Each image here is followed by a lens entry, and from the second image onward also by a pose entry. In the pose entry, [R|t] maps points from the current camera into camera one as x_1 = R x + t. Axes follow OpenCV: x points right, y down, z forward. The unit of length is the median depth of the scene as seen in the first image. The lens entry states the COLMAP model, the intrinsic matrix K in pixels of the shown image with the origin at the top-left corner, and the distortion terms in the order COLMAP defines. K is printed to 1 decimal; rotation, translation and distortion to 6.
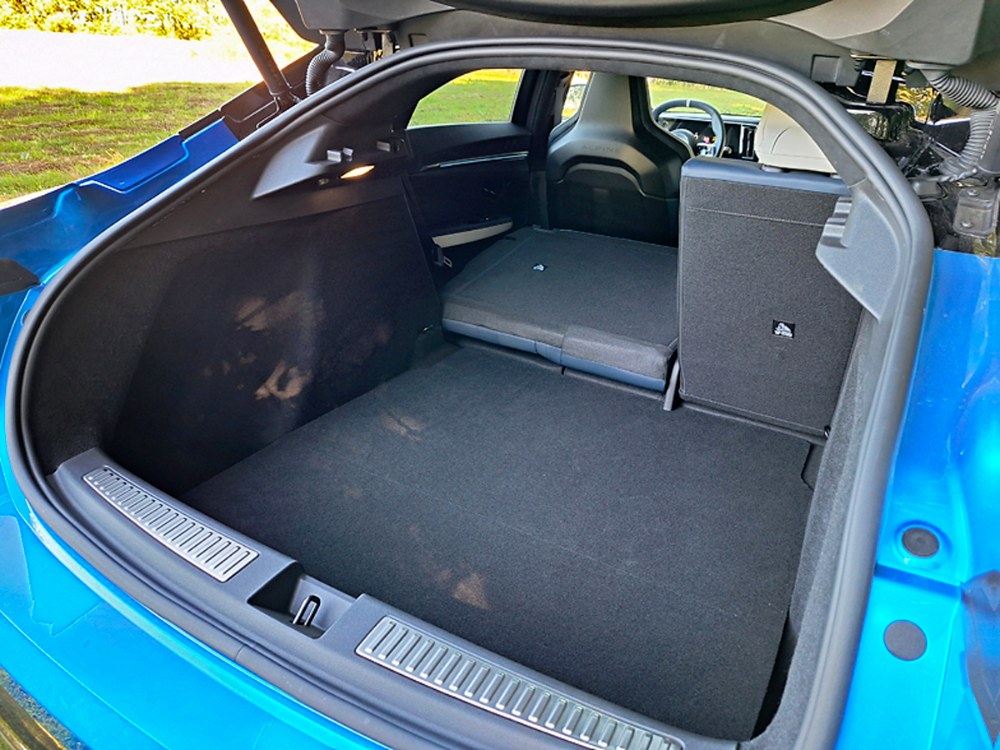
lens RADIAL K [[706.8, 0, 506.3], [0, 706.8, 375.5], [0, 0, 1]] dist [0.096778, -0.135416]
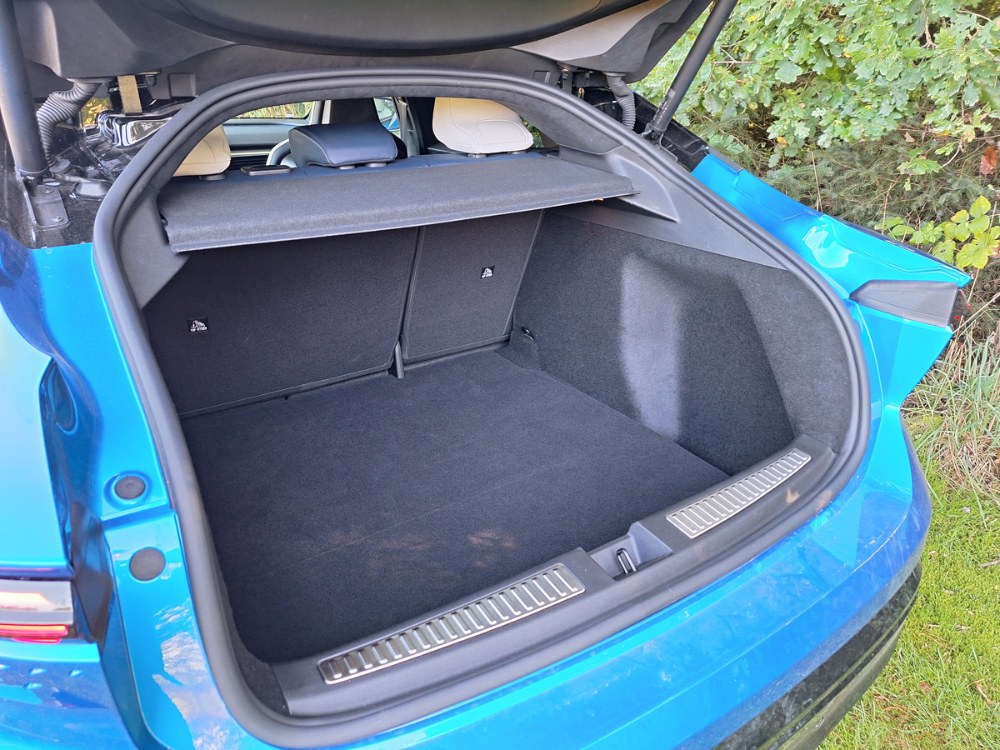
lens RADIAL K [[706.8, 0, 506.3], [0, 706.8, 375.5], [0, 0, 1]] dist [0.096778, -0.135416]
pose [[0.441836, -0.407549, 0.799178, -0.833429], [0.393282, 0.888677, 0.235759, -0.215157], [-0.806294, 0.210135, 0.552931, 0.302489]]
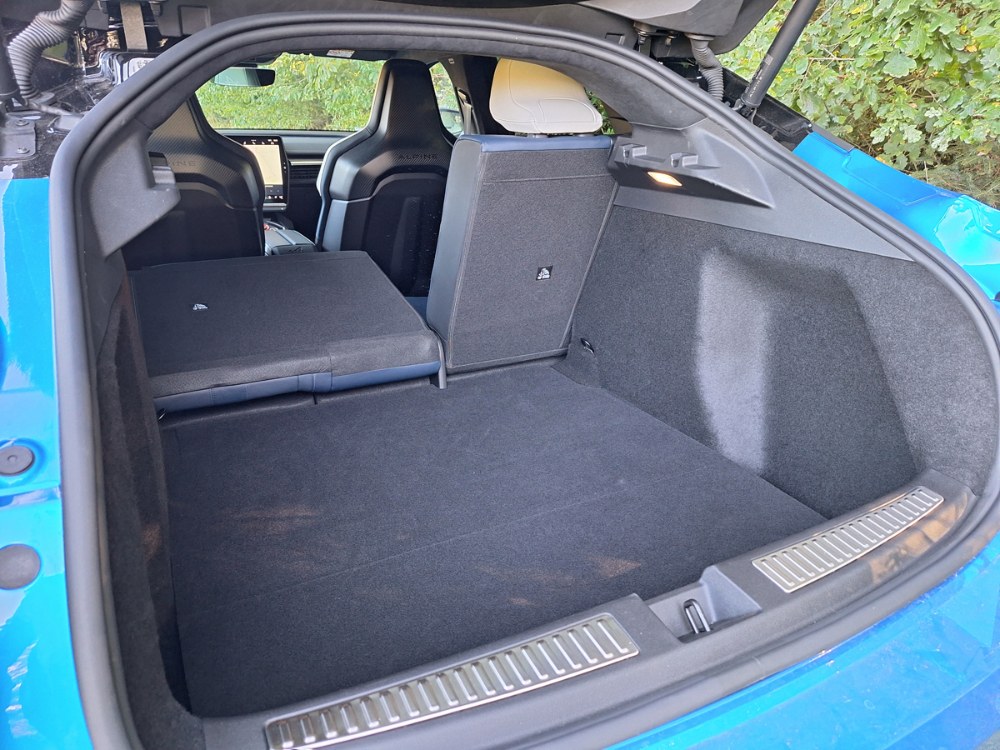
lens RADIAL K [[706.8, 0, 506.3], [0, 706.8, 375.5], [0, 0, 1]] dist [0.096778, -0.135416]
pose [[0.533441, -0.340378, 0.774328, -0.698153], [0.368234, 0.917605, 0.149680, -0.121008], [-0.761475, 0.205289, 0.614827, 0.393001]]
